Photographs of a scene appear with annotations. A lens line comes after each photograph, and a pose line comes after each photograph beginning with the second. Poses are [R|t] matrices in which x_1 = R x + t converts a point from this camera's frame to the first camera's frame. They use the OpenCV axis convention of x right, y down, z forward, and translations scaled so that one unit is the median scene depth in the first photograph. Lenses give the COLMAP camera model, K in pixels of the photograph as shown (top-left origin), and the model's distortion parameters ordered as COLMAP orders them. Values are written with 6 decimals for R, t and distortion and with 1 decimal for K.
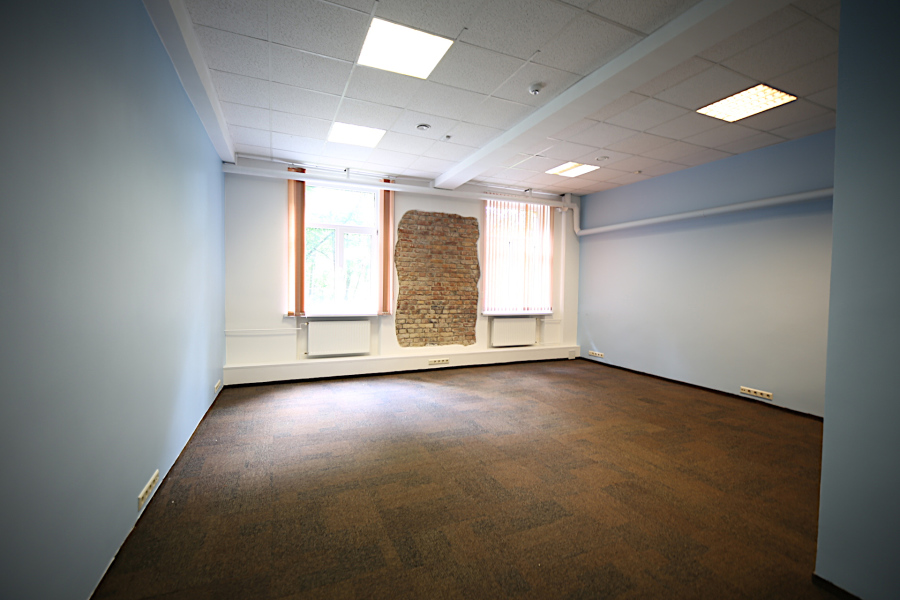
lens RADIAL K [[391.3, 0, 450.0], [0, 391.3, 300.0], [0, 0, 1]] dist [-0.000747, -0.000371]
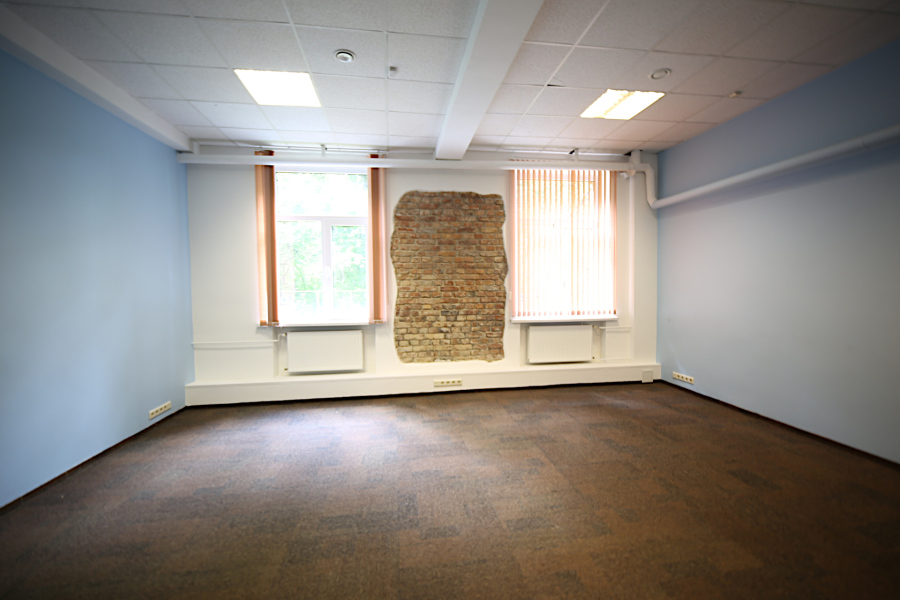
lens RADIAL K [[391.3, 0, 450.0], [0, 391.3, 300.0], [0, 0, 1]] dist [-0.000747, -0.000371]
pose [[0.962617, -0.017148, -0.270321, 0.184115], [0.018076, 0.999836, 0.000947, -0.007645], [0.270261, -0.005798, 0.962770, 0.249147]]
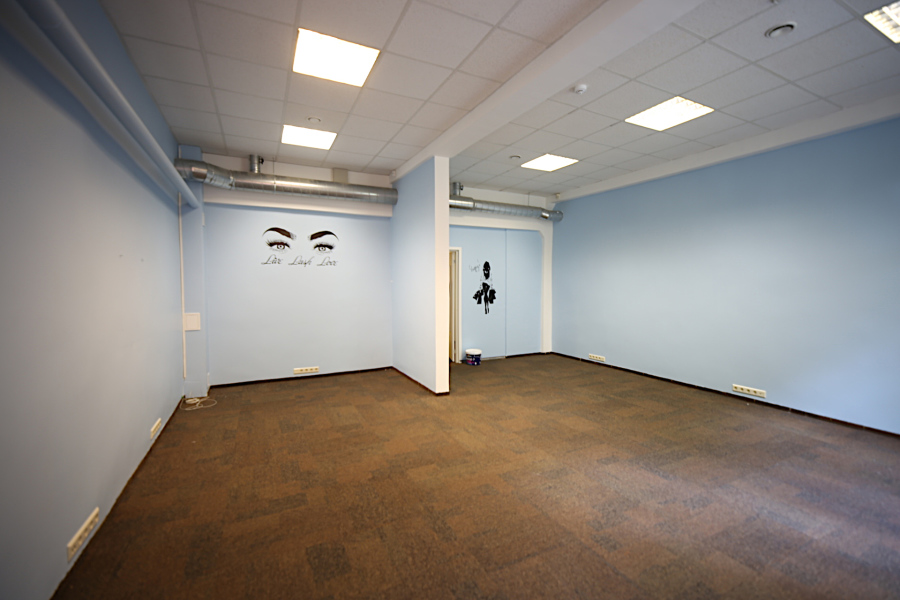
lens RADIAL K [[391.3, 0, 450.0], [0, 391.3, 300.0], [0, 0, 1]] dist [-0.000747, -0.000371]
pose [[-0.998869, -0.015469, -0.044959, 0.302612], [-0.018813, 0.997011, 0.074933, -0.035330], [0.043666, 0.075694, -0.996175, 1.034898]]
